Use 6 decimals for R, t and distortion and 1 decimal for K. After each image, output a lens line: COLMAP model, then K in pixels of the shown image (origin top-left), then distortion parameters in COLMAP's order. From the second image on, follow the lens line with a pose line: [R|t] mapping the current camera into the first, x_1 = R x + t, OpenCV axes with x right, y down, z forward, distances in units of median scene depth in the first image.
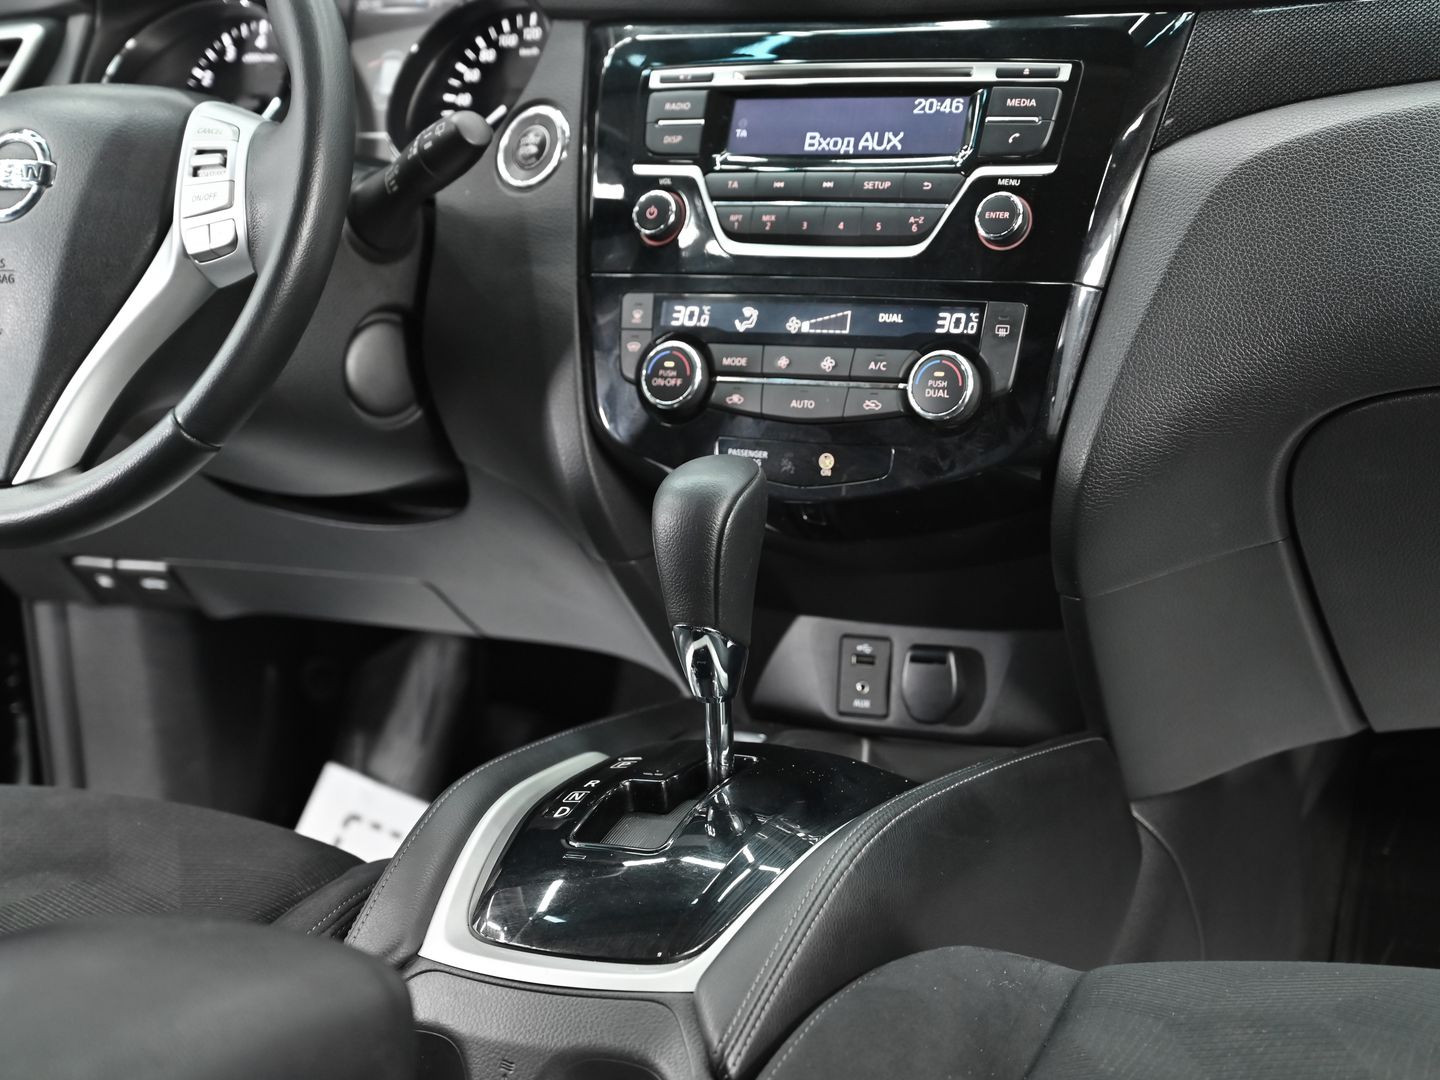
lens RADIAL K [[2539.8, 0, 720.0], [0, 2539.8, 540.0], [0, 0, 1]] dist [0.006580, 0.241518]
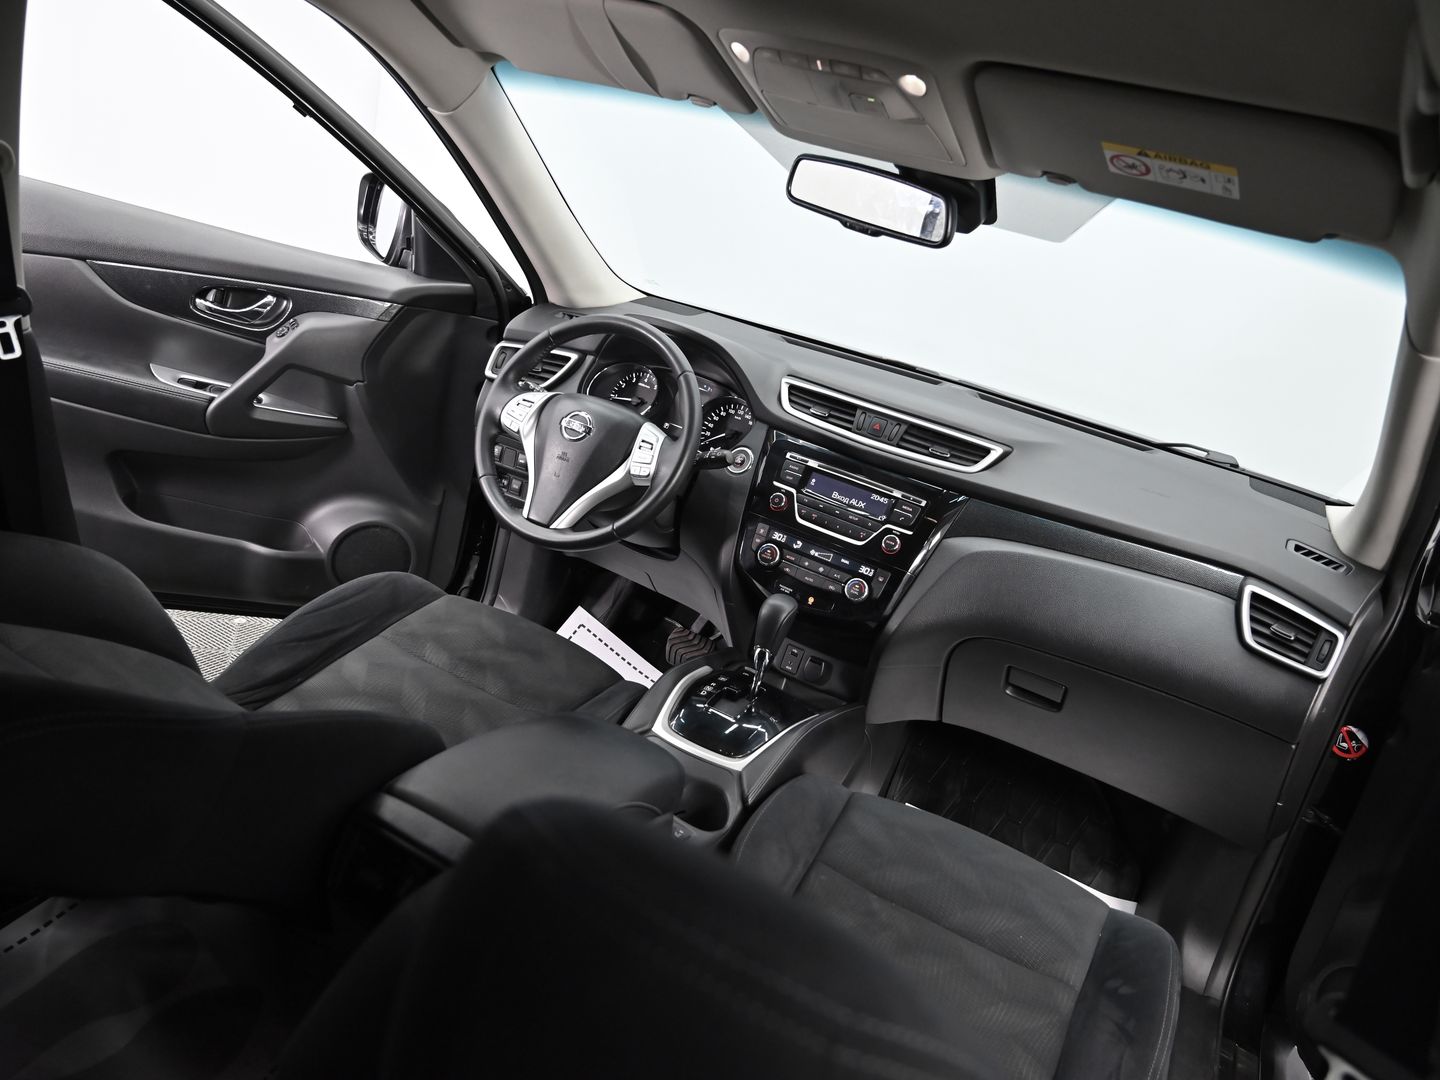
lens RADIAL K [[911.9, 0, 720.0], [0, 911.9, 540.0], [0, 0, 1]] dist [-0.001172, -0.000345]
pose [[0.953267, 0.287966, 0.091421, -0.184966], [-0.292169, 0.955681, 0.036218, -0.107971], [-0.076940, -0.061236, 0.995153, -0.081186]]
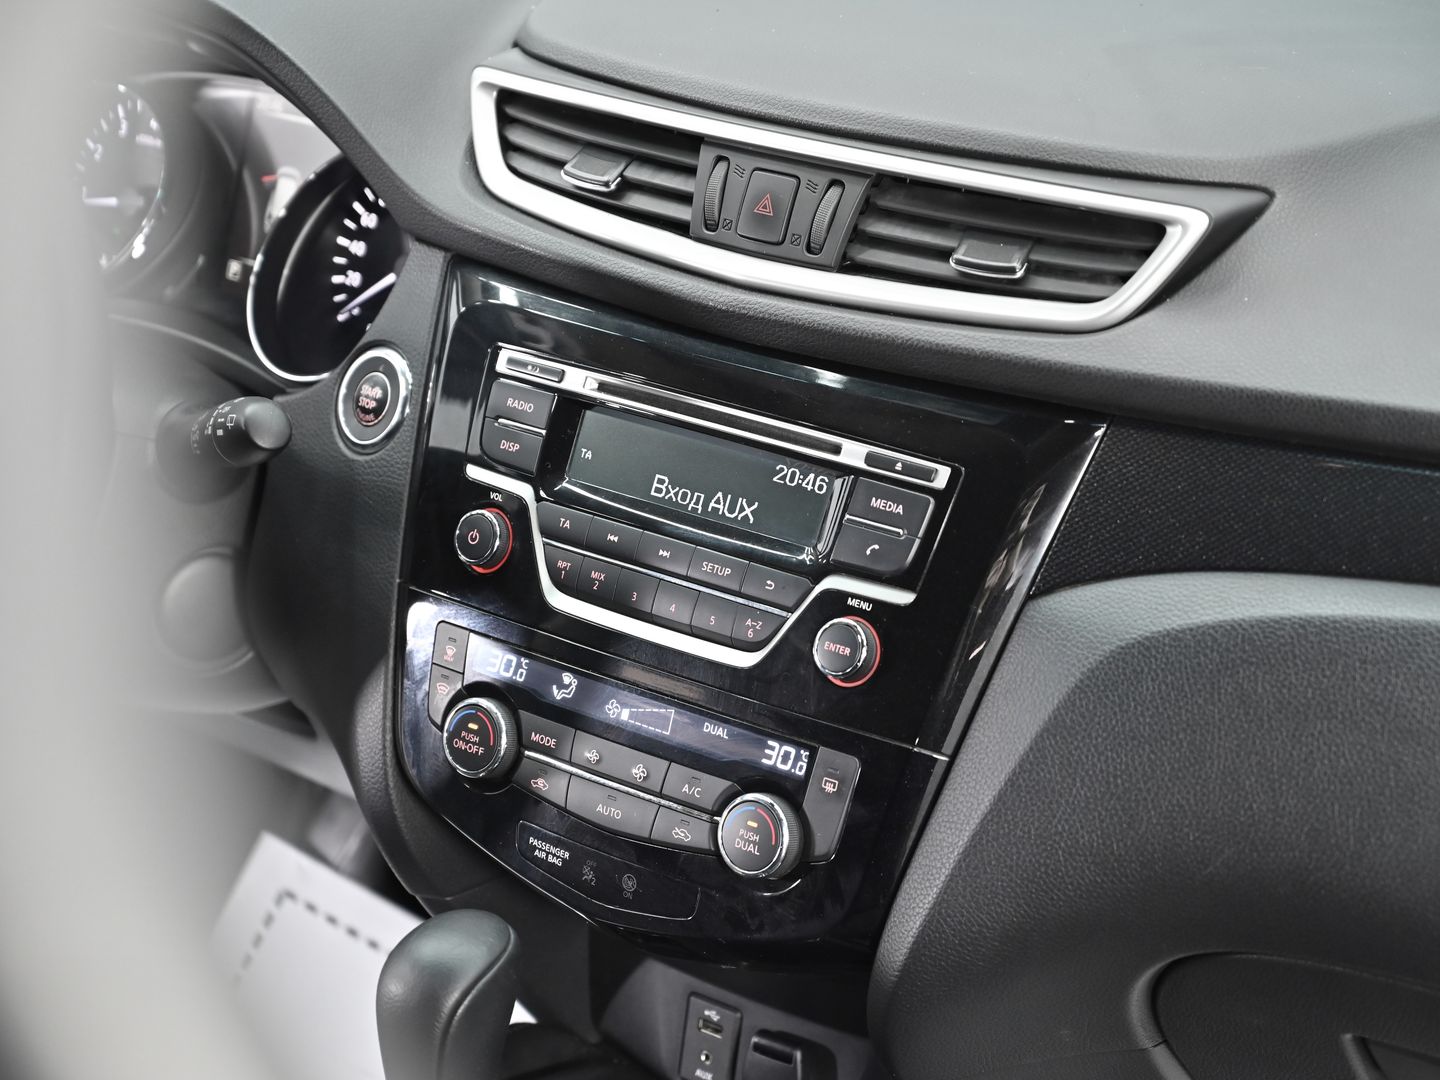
lens RADIAL K [[2881.7, 0, 720.0], [0, 2881.7, 540.0], [0, 0, 1]] dist [0.026760, -0.410128]
pose [[0.987482, 0.105488, -0.117269, 0.173551], [-0.084311, 0.981341, 0.172802, -0.313870], [0.133309, -0.160752, 0.977951, 0.080370]]
